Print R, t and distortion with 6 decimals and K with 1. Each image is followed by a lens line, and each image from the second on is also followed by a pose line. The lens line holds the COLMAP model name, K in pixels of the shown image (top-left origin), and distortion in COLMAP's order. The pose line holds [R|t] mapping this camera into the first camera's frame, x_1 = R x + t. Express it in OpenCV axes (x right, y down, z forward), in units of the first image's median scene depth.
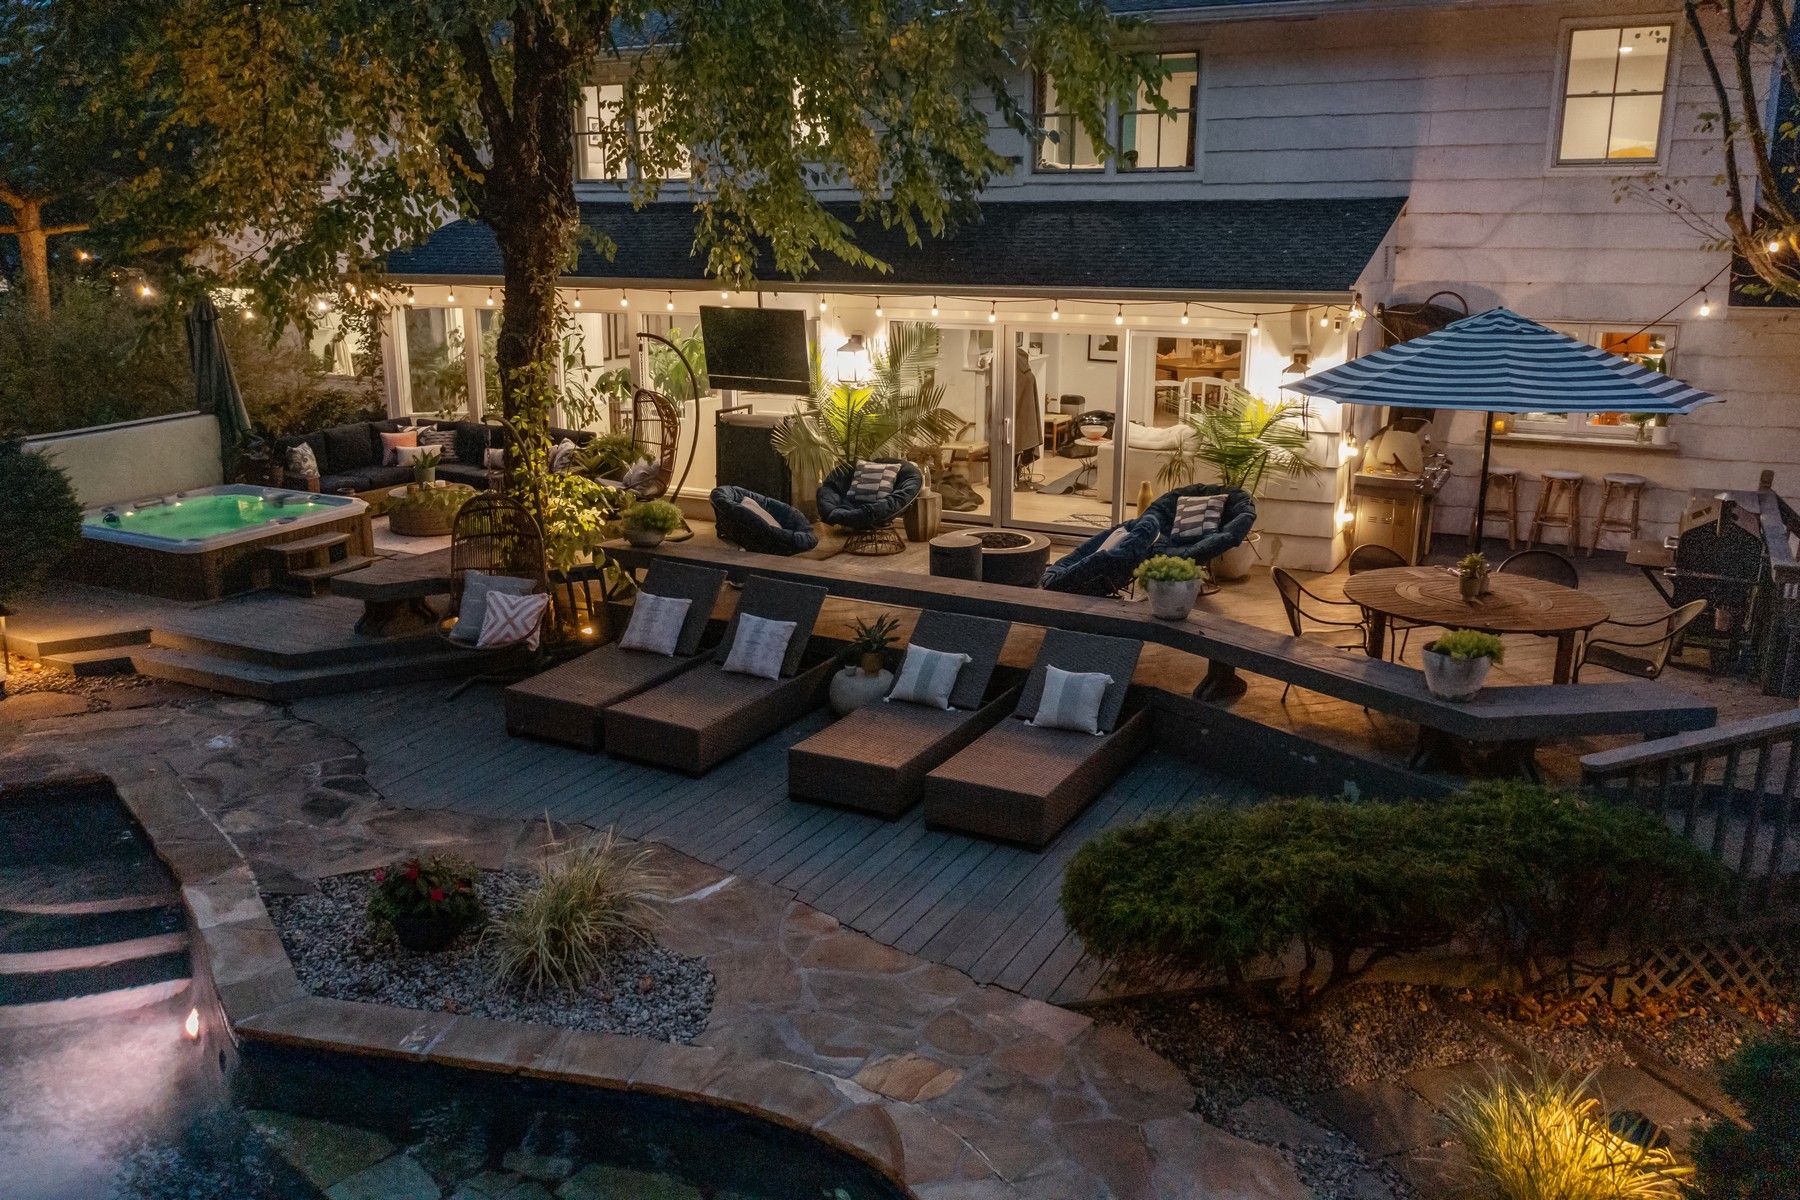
lens RADIAL K [[1437.8, 0, 898.6], [0, 1437.8, 569.1], [0, 0, 1]] dist [-0.006003, 0.002251]
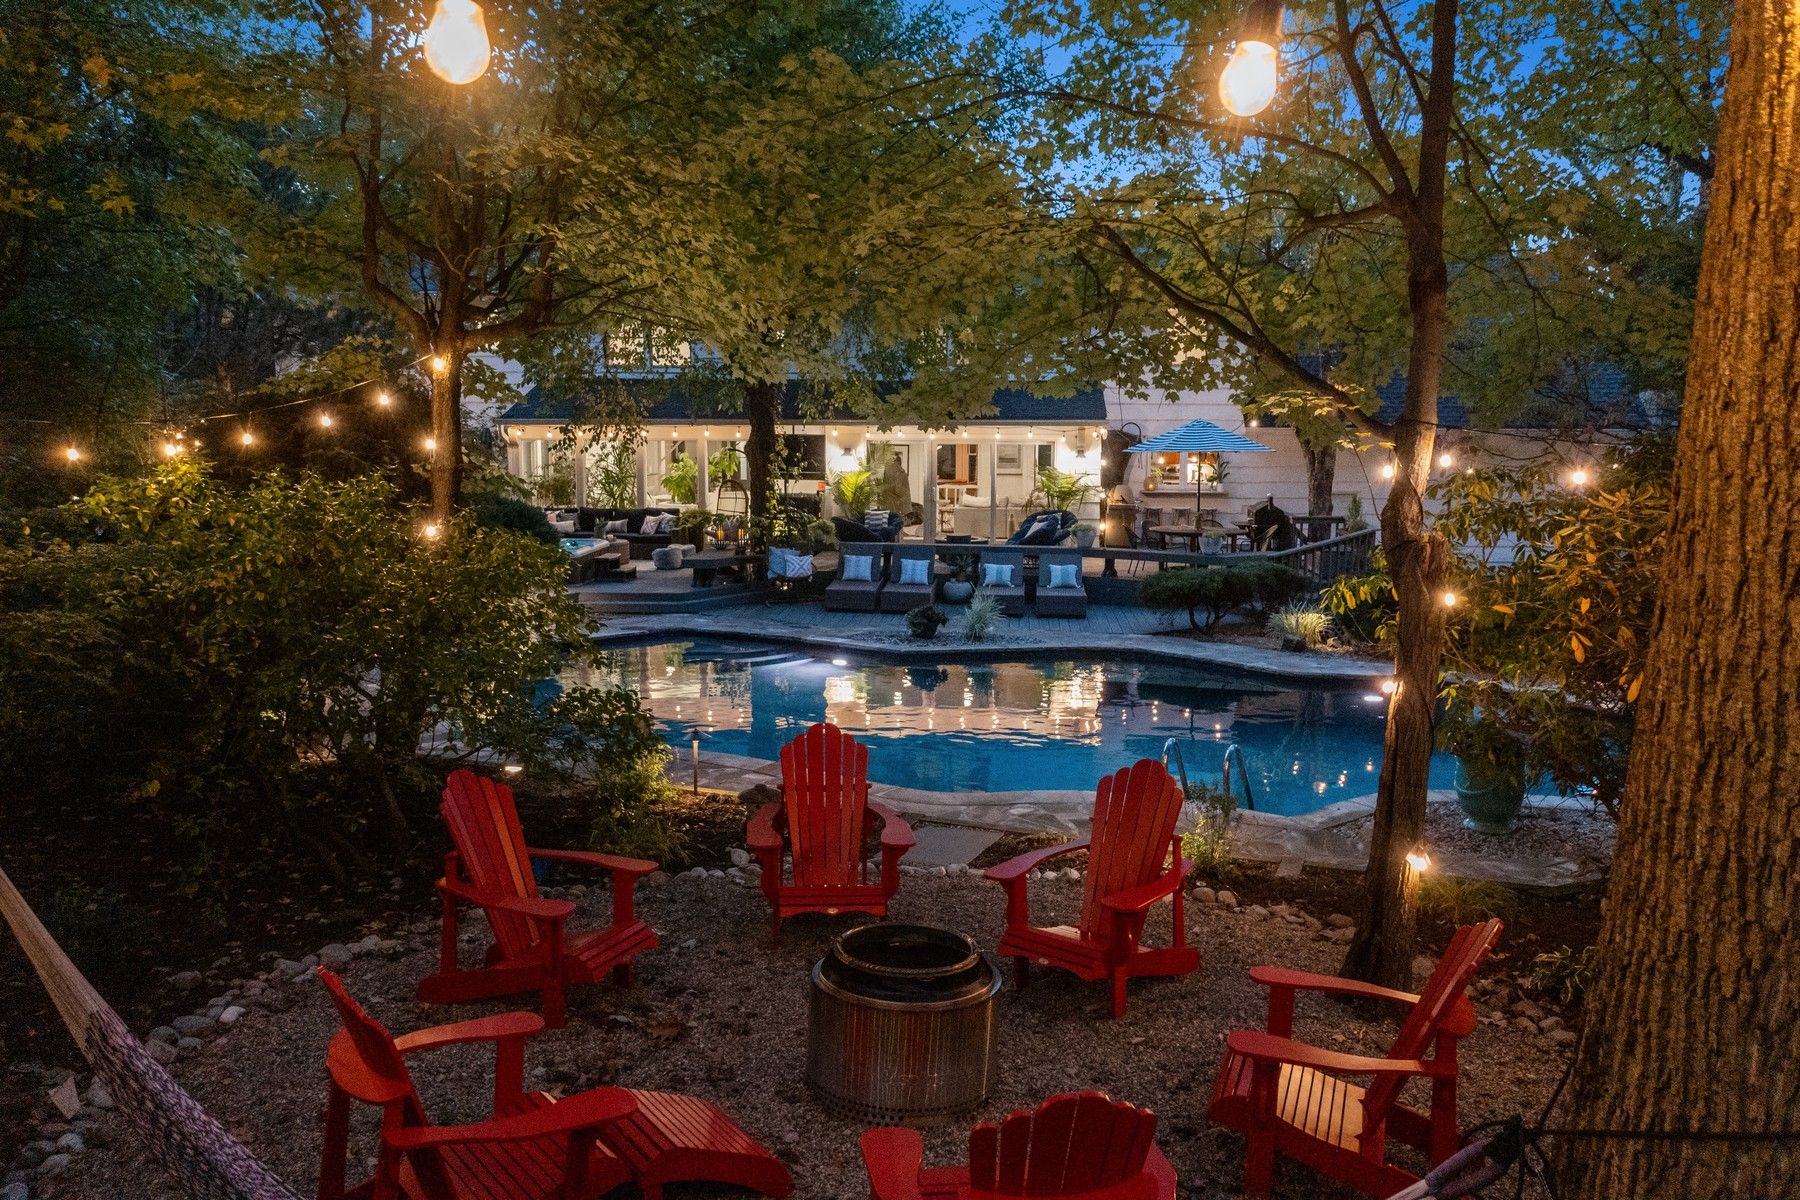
lens RADIAL K [[1437.8, 0, 898.6], [0, 1437.8, 569.1], [0, 0, 1]] dist [-0.006003, 0.002251]
pose [[0.919317, -0.037723, 0.391705, -0.756786], [0.089917, 0.989198, -0.115769, 0.232490], [-0.383107, 0.141649, 0.912779, -0.769765]]
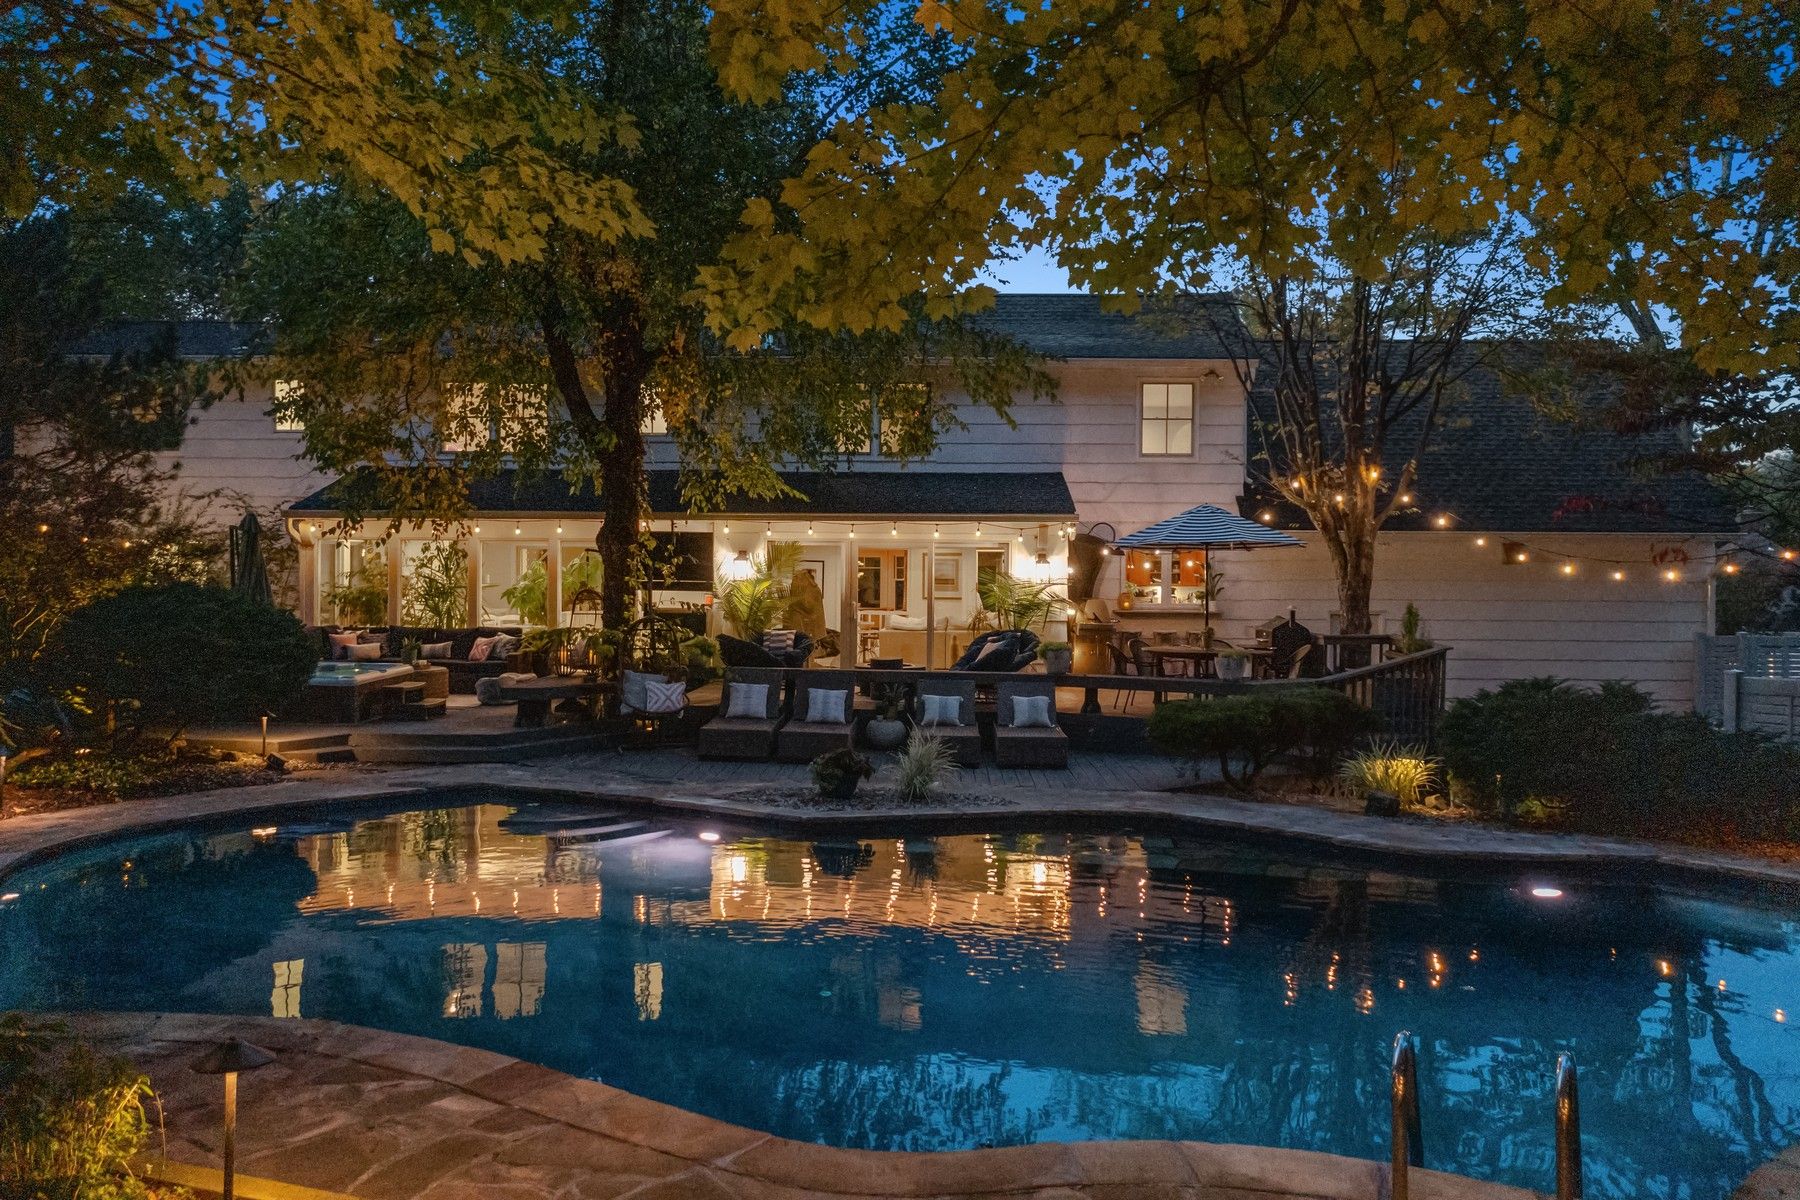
lens RADIAL K [[1437.8, 0, 898.6], [0, 1437.8, 569.1], [0, 0, 1]] dist [-0.006003, 0.002251]
pose [[0.896377, 0.010166, 0.443176, -0.568287], [0.096786, 0.971129, -0.218038, 0.201944], [-0.432598, 0.238337, 0.869514, -0.356587]]
